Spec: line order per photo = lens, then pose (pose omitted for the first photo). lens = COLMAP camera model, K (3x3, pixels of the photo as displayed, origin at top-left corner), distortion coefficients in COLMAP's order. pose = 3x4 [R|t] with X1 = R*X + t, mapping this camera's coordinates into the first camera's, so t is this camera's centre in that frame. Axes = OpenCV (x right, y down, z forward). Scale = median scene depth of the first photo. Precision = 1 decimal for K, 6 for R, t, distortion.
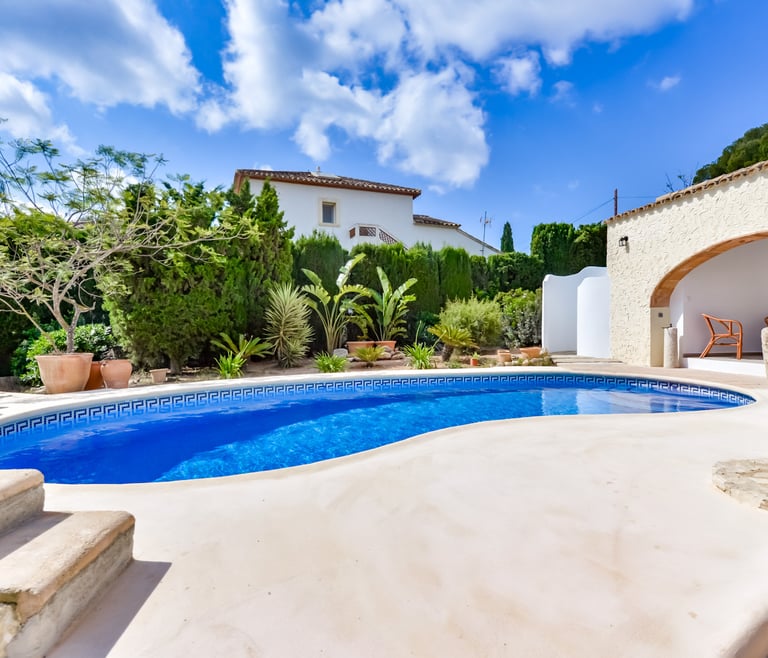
lens RADIAL K [[451.9, 0, 390.3], [0, 451.9, 329.0], [0, 0, 1]] dist [0.000229, 0.001876]
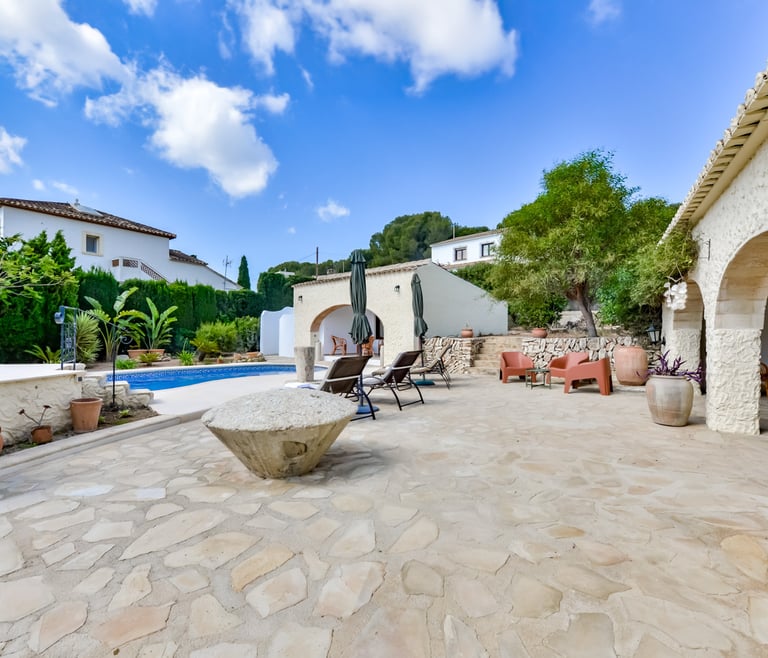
lens RADIAL K [[394.8, 0, 383.9], [0, 394.8, 327.3], [0, 0, 1]] dist [0.000188, -0.000338]
pose [[0.829244, 0.020267, 0.558519, -0.106325], [-0.008345, 0.999680, -0.023884, -0.019091], [-0.558825, 0.015145, 0.829148, -0.466011]]
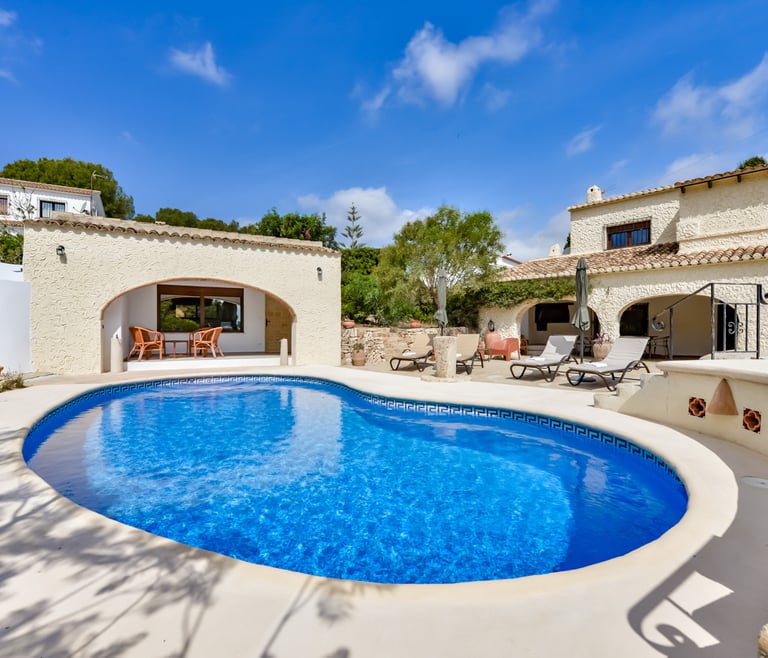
lens RADIAL K [[394.8, 0, 385.7], [0, 394.8, 331.9], [0, 0, 1]] dist [0.000188, -0.000338]
pose [[-0.291514, 0.003091, 0.956562, -0.372933], [0.006207, 0.999980, -0.001339, -0.008569], [-0.956547, 0.005547, -0.291527, 0.417224]]
